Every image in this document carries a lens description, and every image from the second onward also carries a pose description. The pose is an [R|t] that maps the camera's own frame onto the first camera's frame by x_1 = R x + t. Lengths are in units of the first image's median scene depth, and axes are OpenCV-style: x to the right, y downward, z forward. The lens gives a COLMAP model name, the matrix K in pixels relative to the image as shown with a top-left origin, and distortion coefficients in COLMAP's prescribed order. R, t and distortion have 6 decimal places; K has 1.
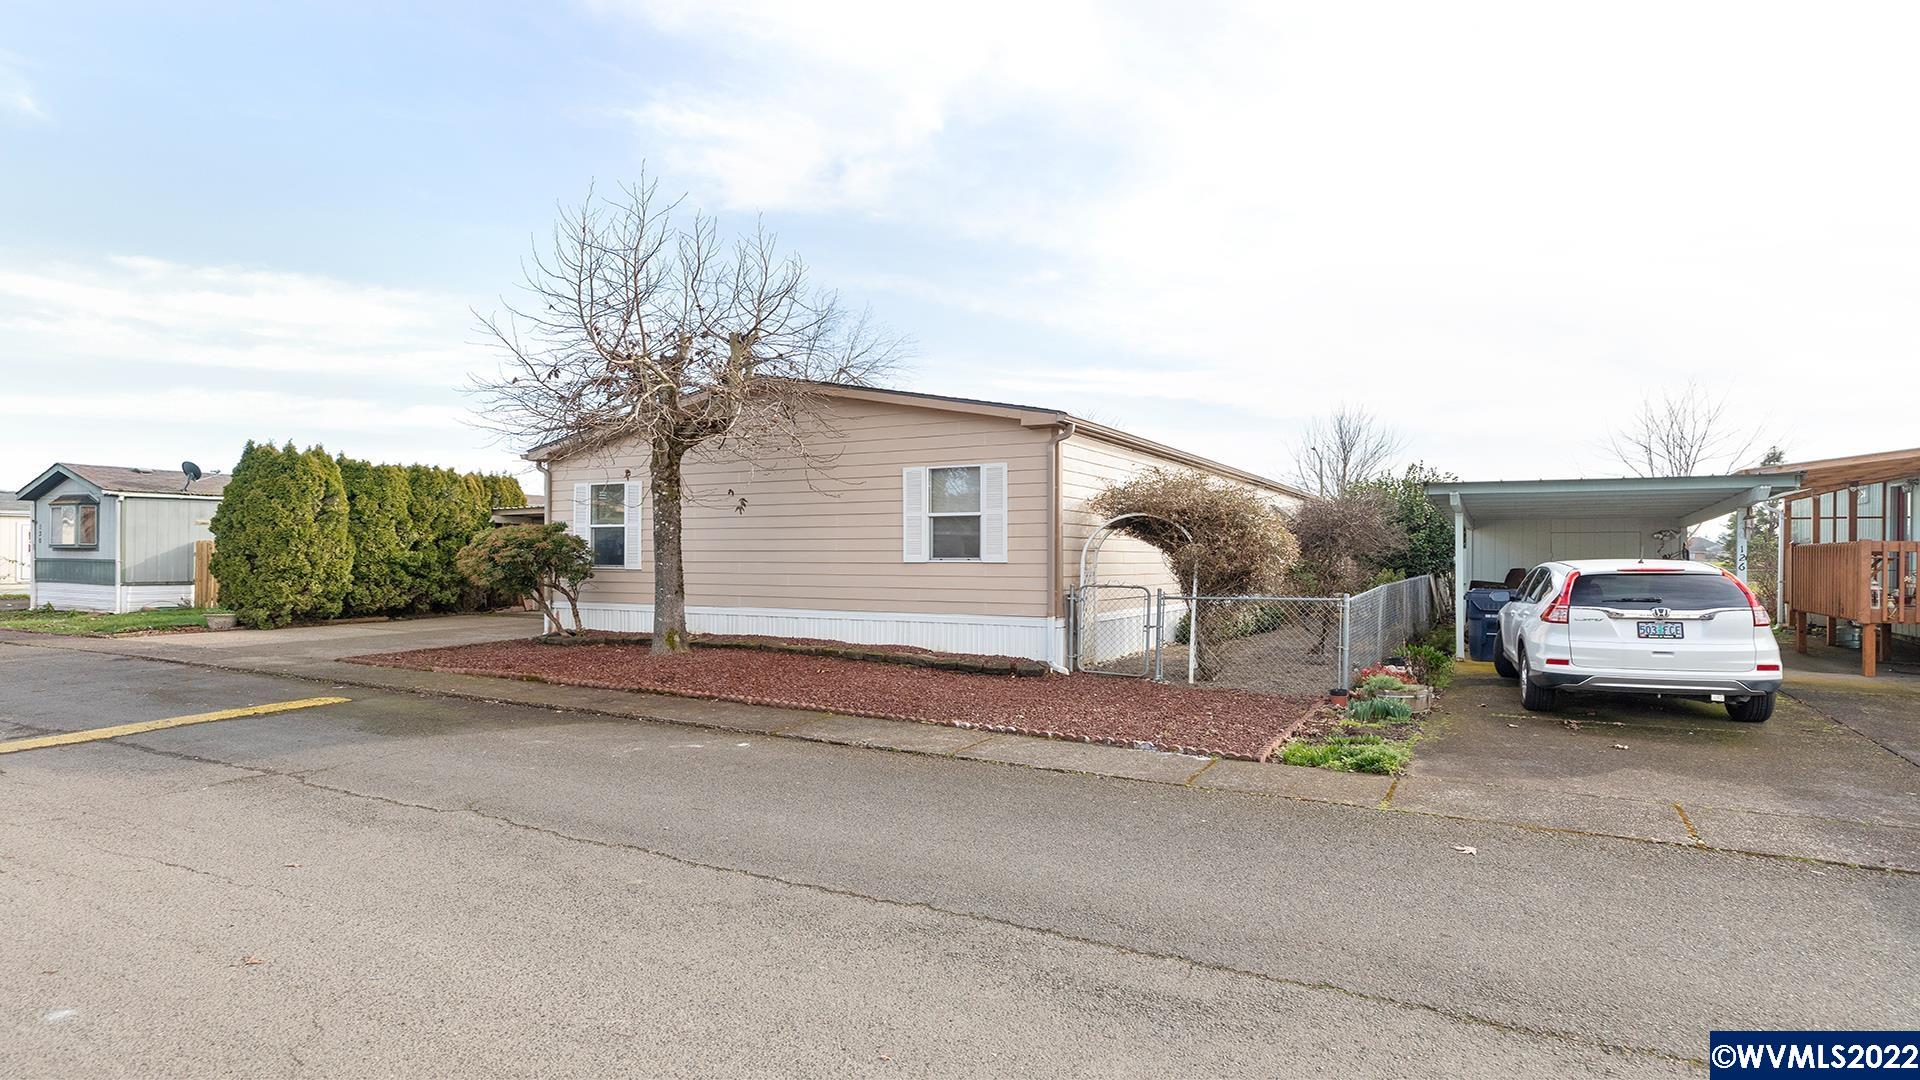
lens RADIAL K [[1040.5, 0, 960.0], [0, 1040.5, 540.0], [0, 0, 1]] dist [-0.002233, -0.000933]
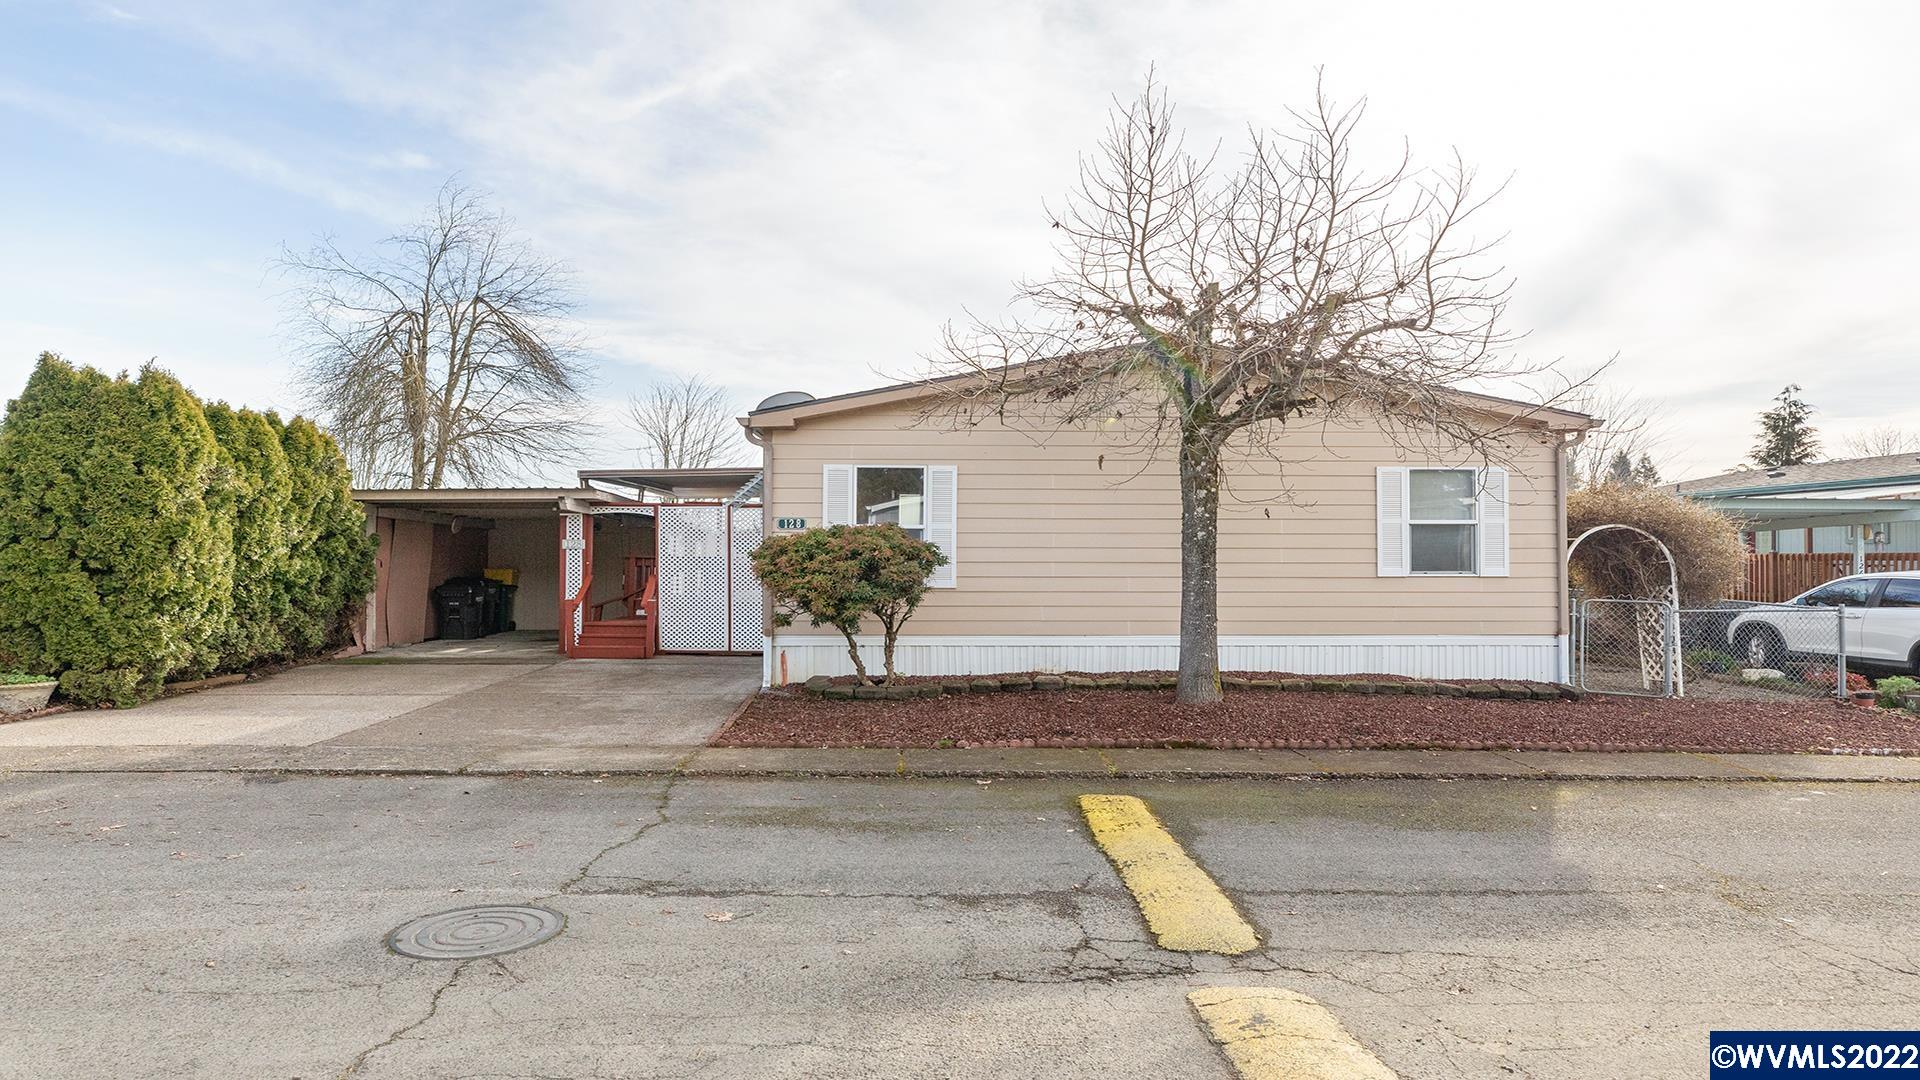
lens RADIAL K [[1268.8, 0, 960.0], [0, 1268.8, 540.0], [0, 0, 1]] dist [0.042193, 0.000298]
pose [[0.856984, 0.006299, 0.515305, -0.950727], [-0.008264, 0.999965, 0.001519, -0.008179], [-0.515277, -0.005560, 0.857006, 0.297988]]
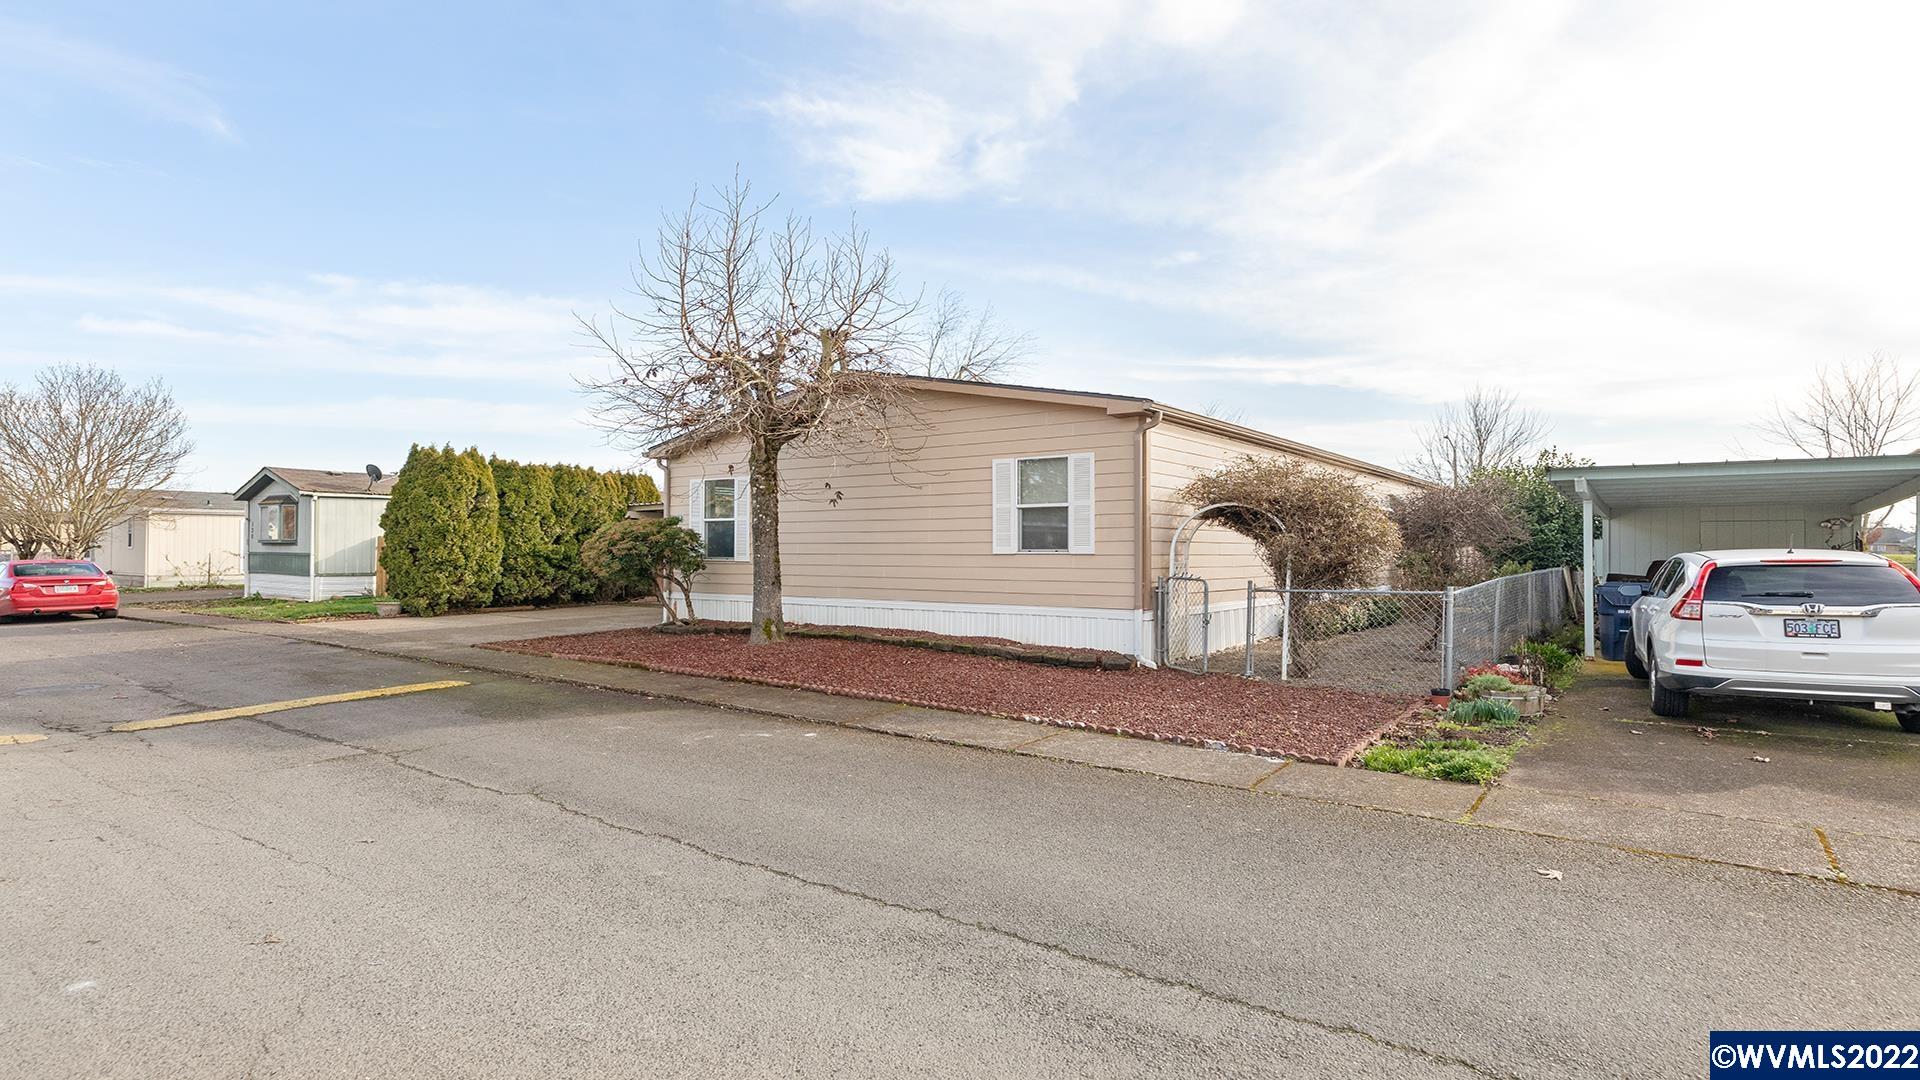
lens RADIAL K [[1013.3, 0, 960.0], [0, 1013.3, 540.0], [0, 0, 1]] dist [-0.002134, -0.000443]
pose [[0.991798, -0.002617, -0.127788, 0.041586], [0.003371, 0.999978, 0.005683, 0.002476], [0.127770, -0.006067, 0.991785, 0.033561]]
